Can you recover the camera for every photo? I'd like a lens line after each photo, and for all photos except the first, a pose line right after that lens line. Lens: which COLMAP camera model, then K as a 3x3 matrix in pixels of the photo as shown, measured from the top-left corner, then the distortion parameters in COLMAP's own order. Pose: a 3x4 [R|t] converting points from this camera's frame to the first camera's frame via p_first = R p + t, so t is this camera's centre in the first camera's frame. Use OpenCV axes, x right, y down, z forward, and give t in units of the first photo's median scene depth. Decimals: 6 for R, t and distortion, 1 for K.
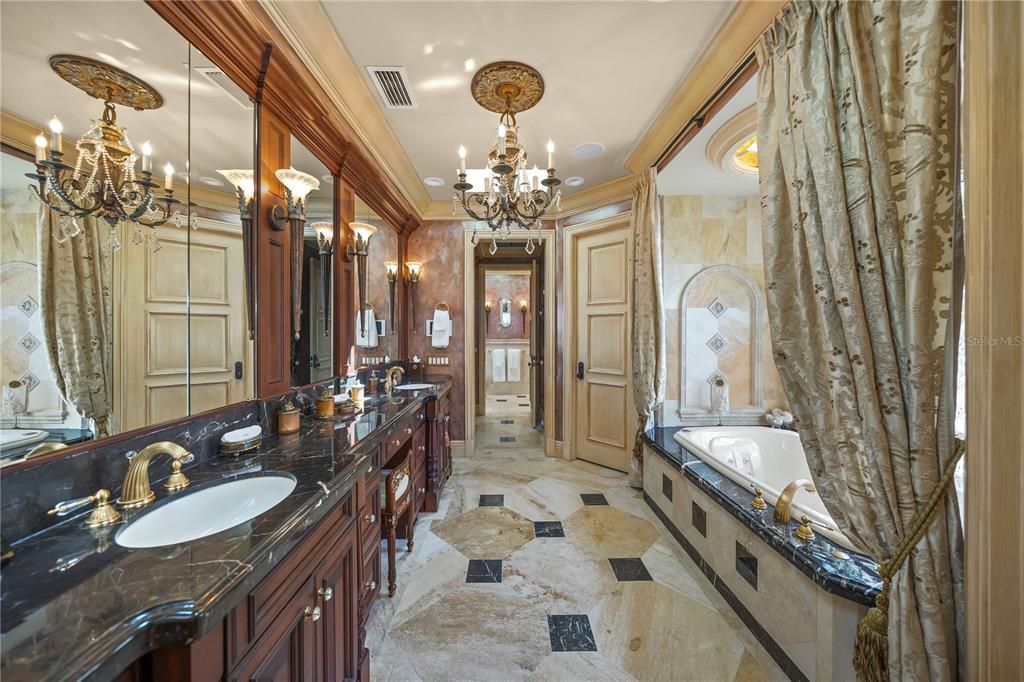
lens RADIAL K [[401.3, 0, 511.6], [0, 401.3, 335.4], [0, 0, 1]] dist [0.000425, -0.000023]
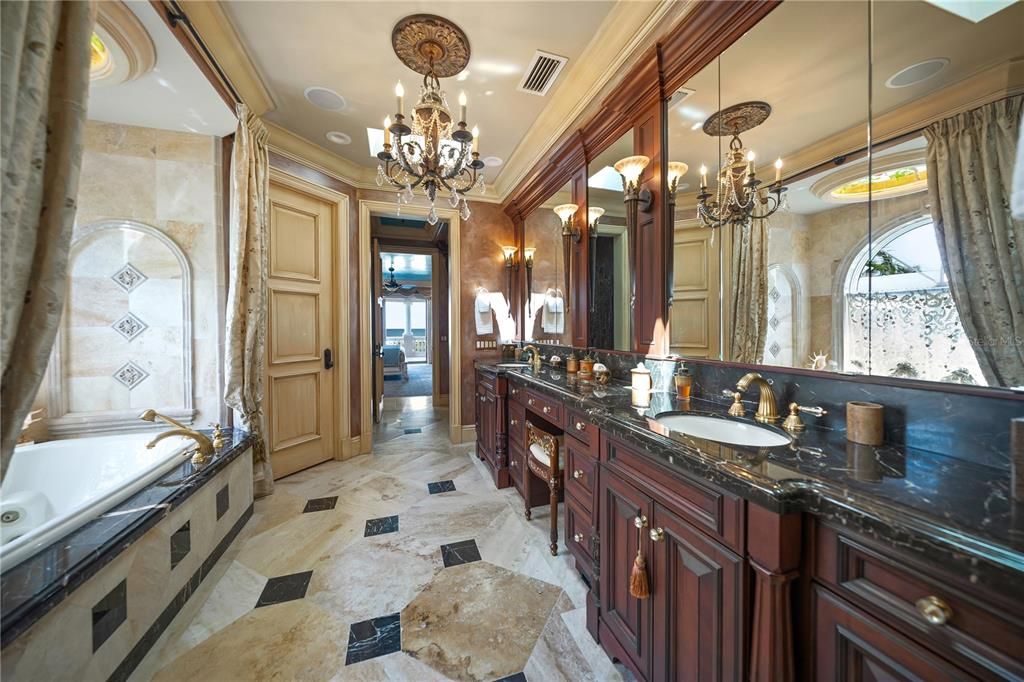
lens RADIAL K [[401.3, 0, 514.7], [0, 401.3, 324.2], [0, 0, 1]] dist [0.000425, -0.000023]
pose [[-0.961976, 0.004429, -0.273098, 0.065836], [0.001238, 0.999929, 0.011856, 0.033036], [0.273131, 0.011067, -0.961913, 1.919472]]
